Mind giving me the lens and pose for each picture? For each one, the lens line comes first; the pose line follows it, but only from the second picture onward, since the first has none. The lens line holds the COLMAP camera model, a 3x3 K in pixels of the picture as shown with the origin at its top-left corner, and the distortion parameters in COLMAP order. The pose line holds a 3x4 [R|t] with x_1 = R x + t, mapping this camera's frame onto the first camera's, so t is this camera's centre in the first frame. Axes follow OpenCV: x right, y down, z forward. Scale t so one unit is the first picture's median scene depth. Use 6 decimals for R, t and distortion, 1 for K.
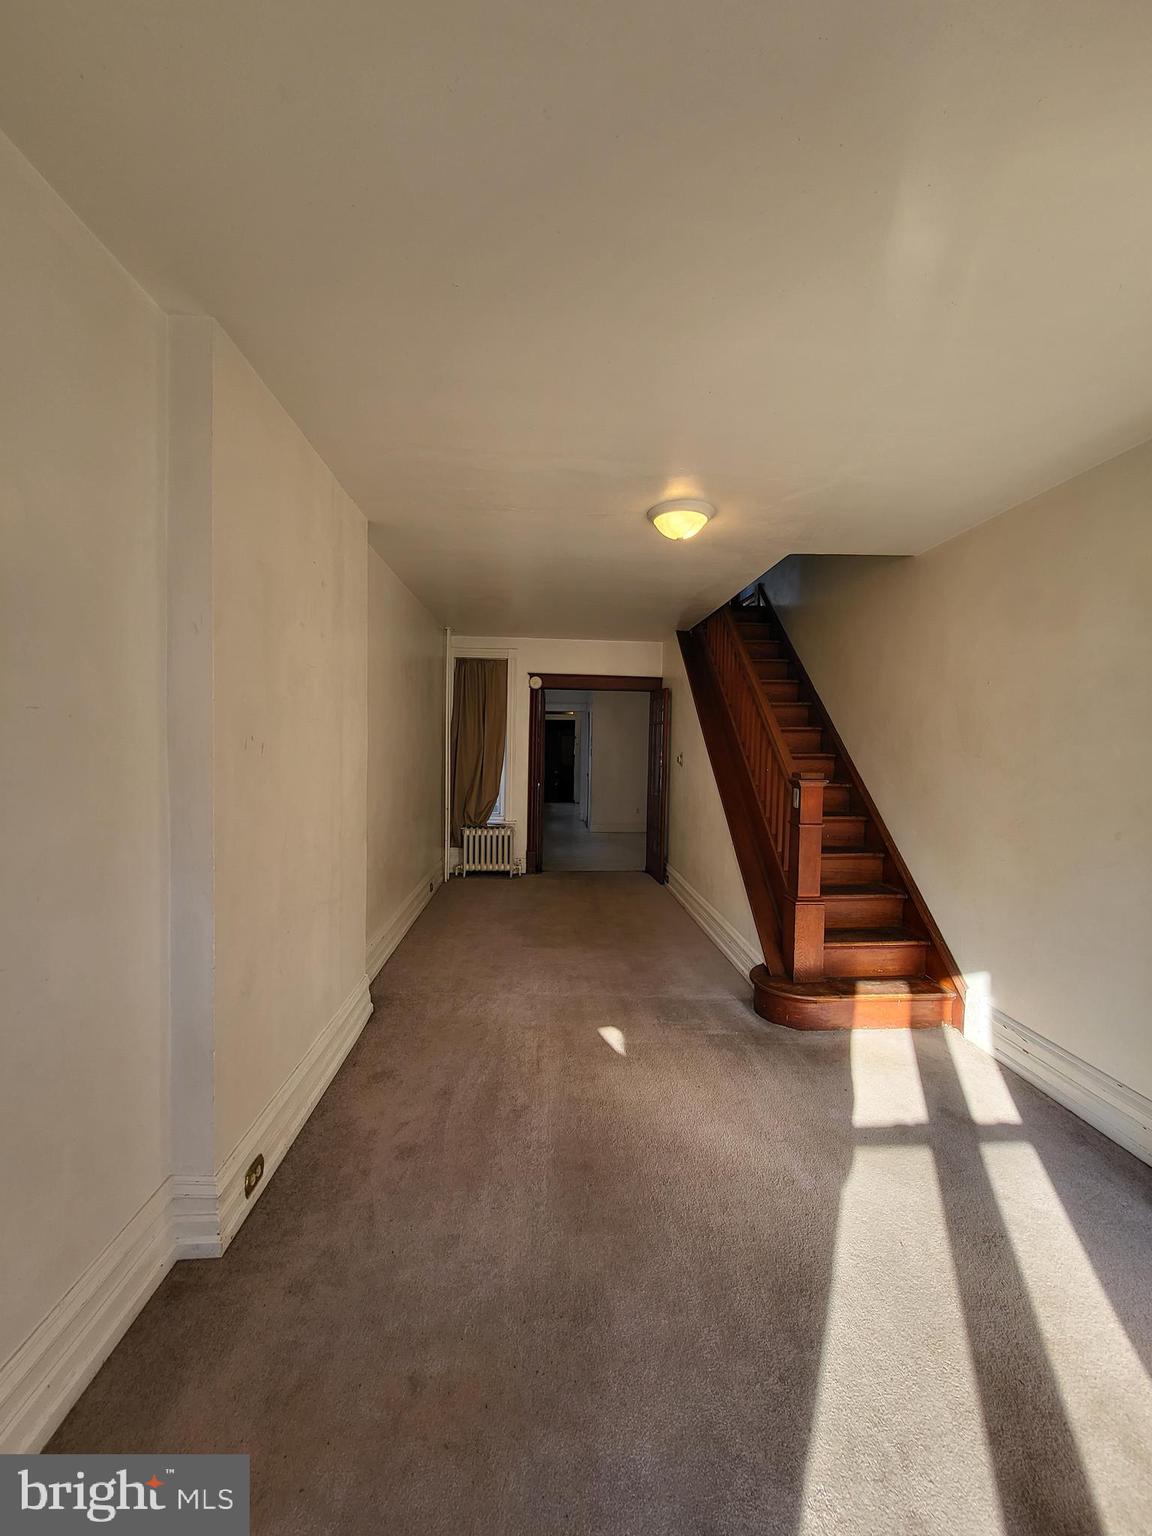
lens RADIAL K [[607.3, 0, 585.7], [0, 607.3, 756.7], [0, 0, 1]] dist [0.001174, -0.000341]
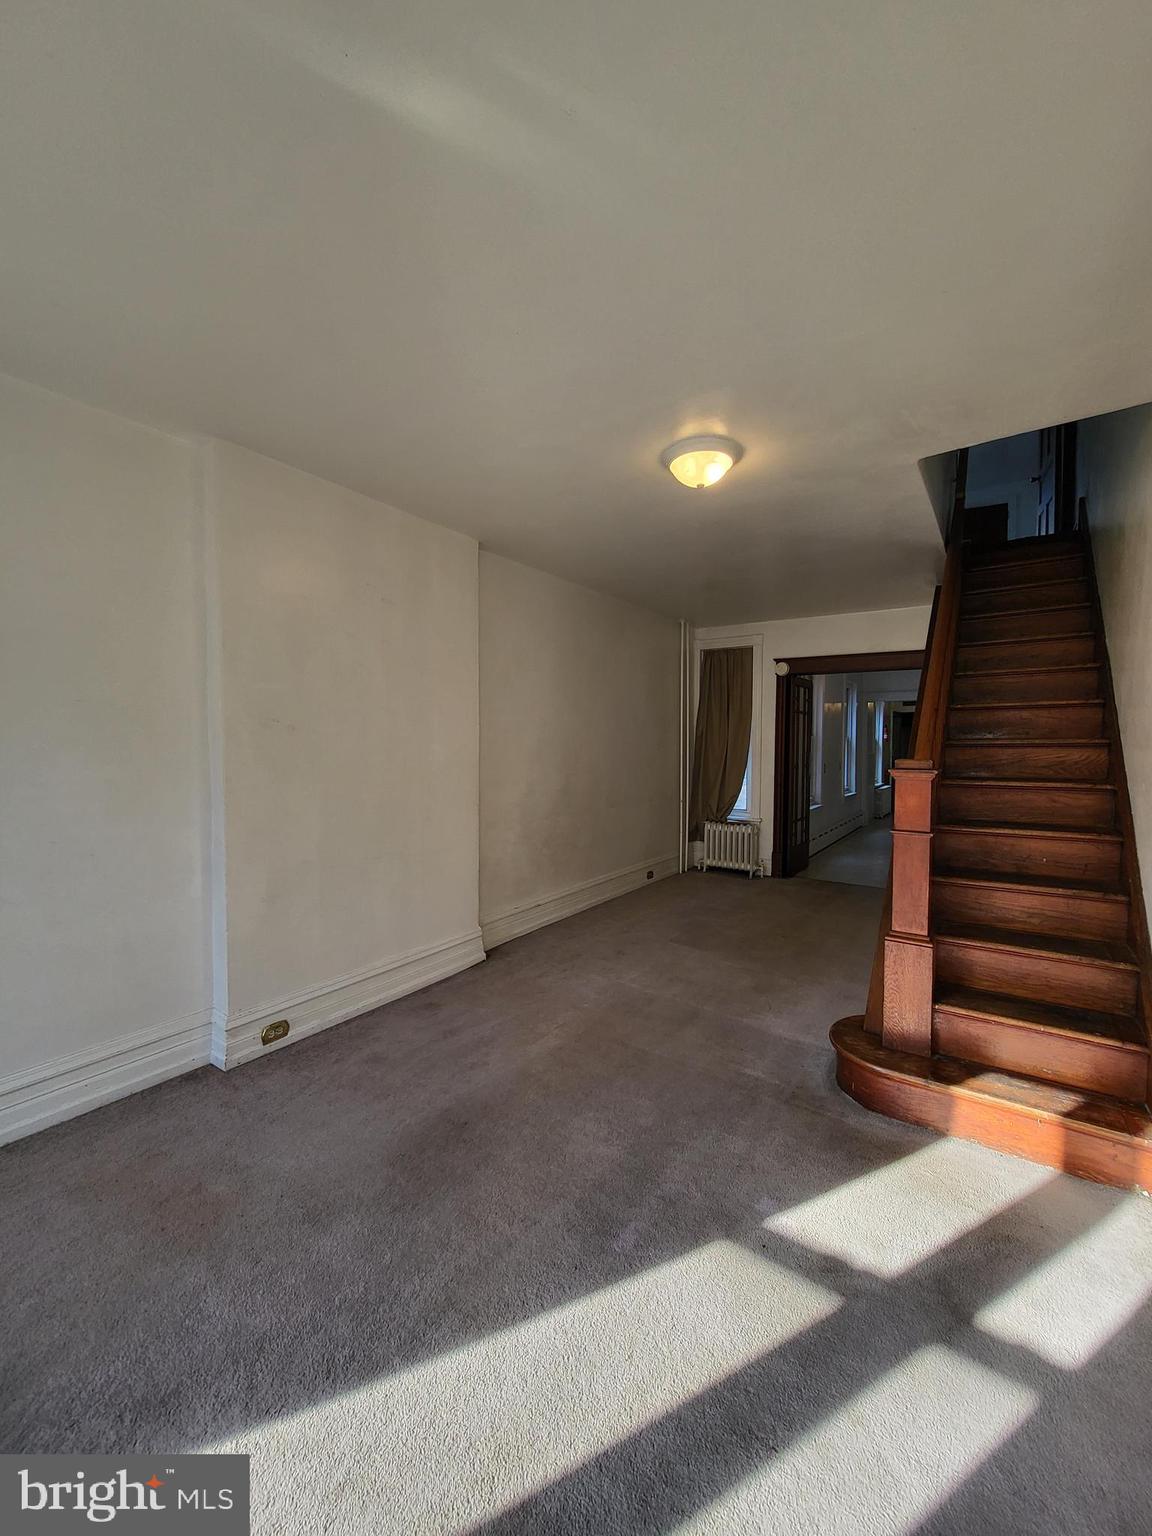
lens RADIAL K [[607.3, 0, 574.5], [0, 607.3, 758.2], [0, 0, 1]] dist [0.001174, -0.000341]
pose [[0.779851, 0.006989, -0.625926, 0.488200], [-0.007043, 0.999972, 0.002391, 0.024692], [0.625926, 0.002544, 0.779879, 0.186390]]
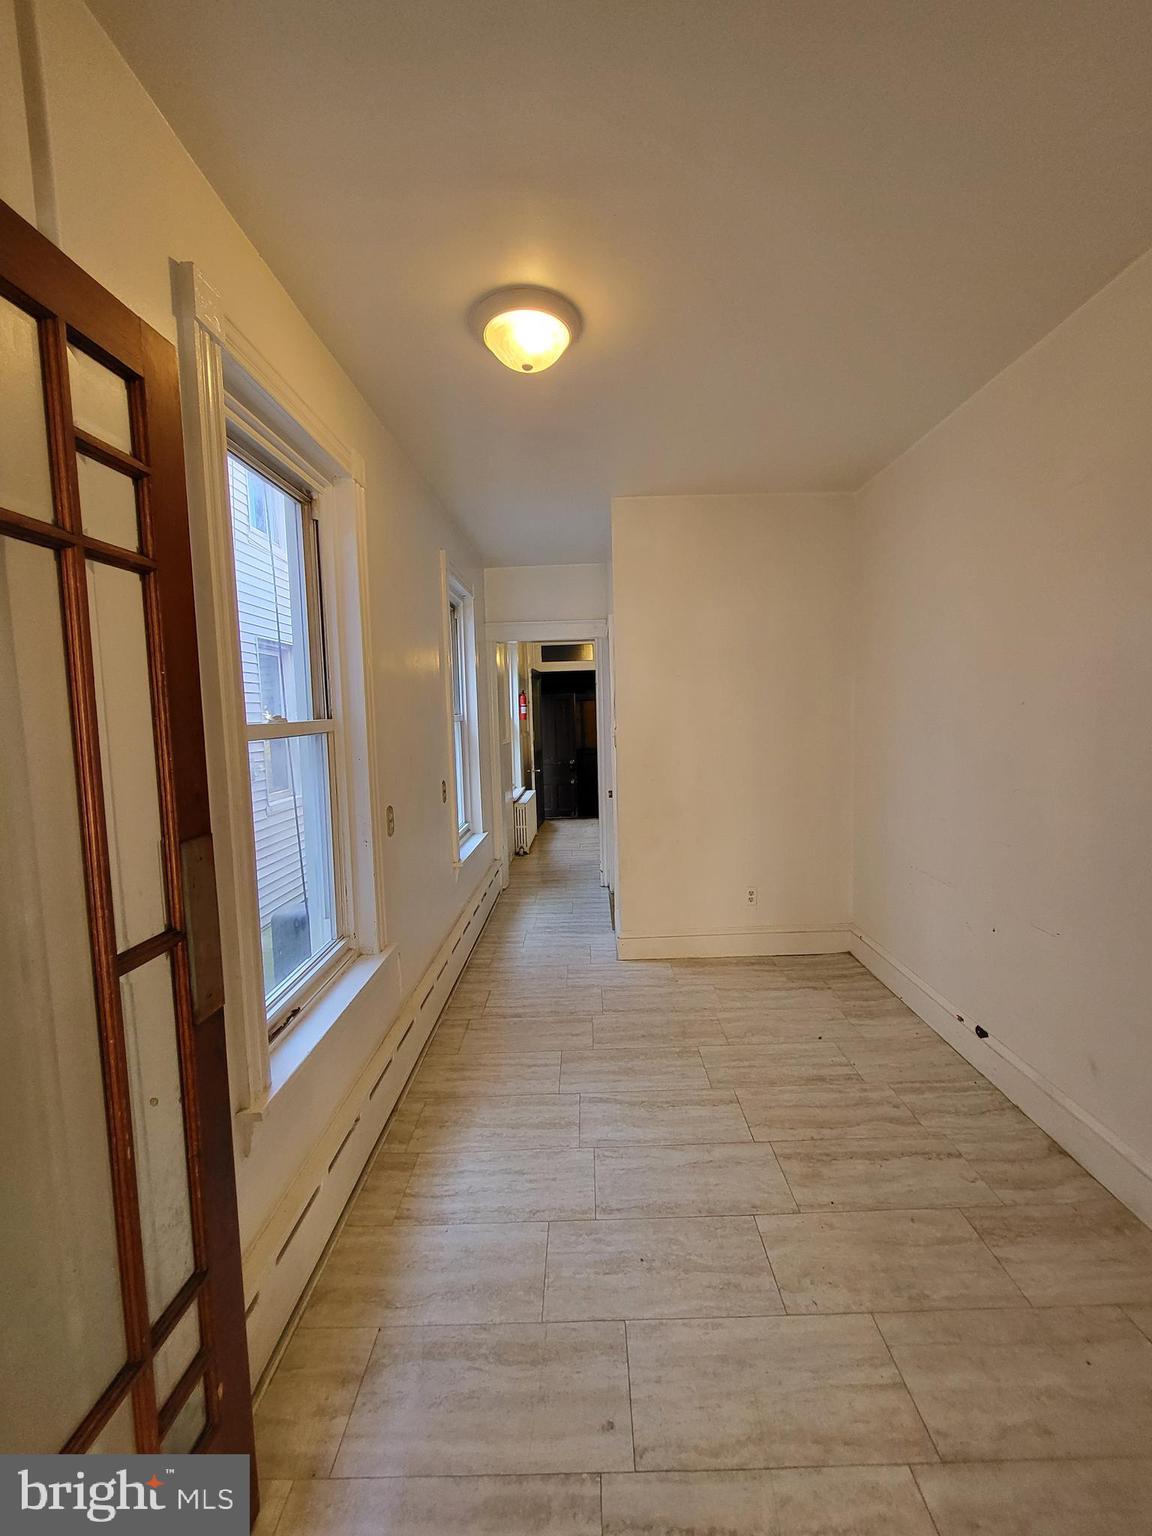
lens RADIAL K [[607.3, 0, 578.1], [0, 607.3, 760.3], [0, 0, 1]] dist [0.001174, -0.000341]
pose [[0.995561, -0.039566, -0.085401, 0.051378], [0.044919, 0.997083, 0.061702, -0.055103], [0.082711, -0.065264, 0.994434, 1.975844]]
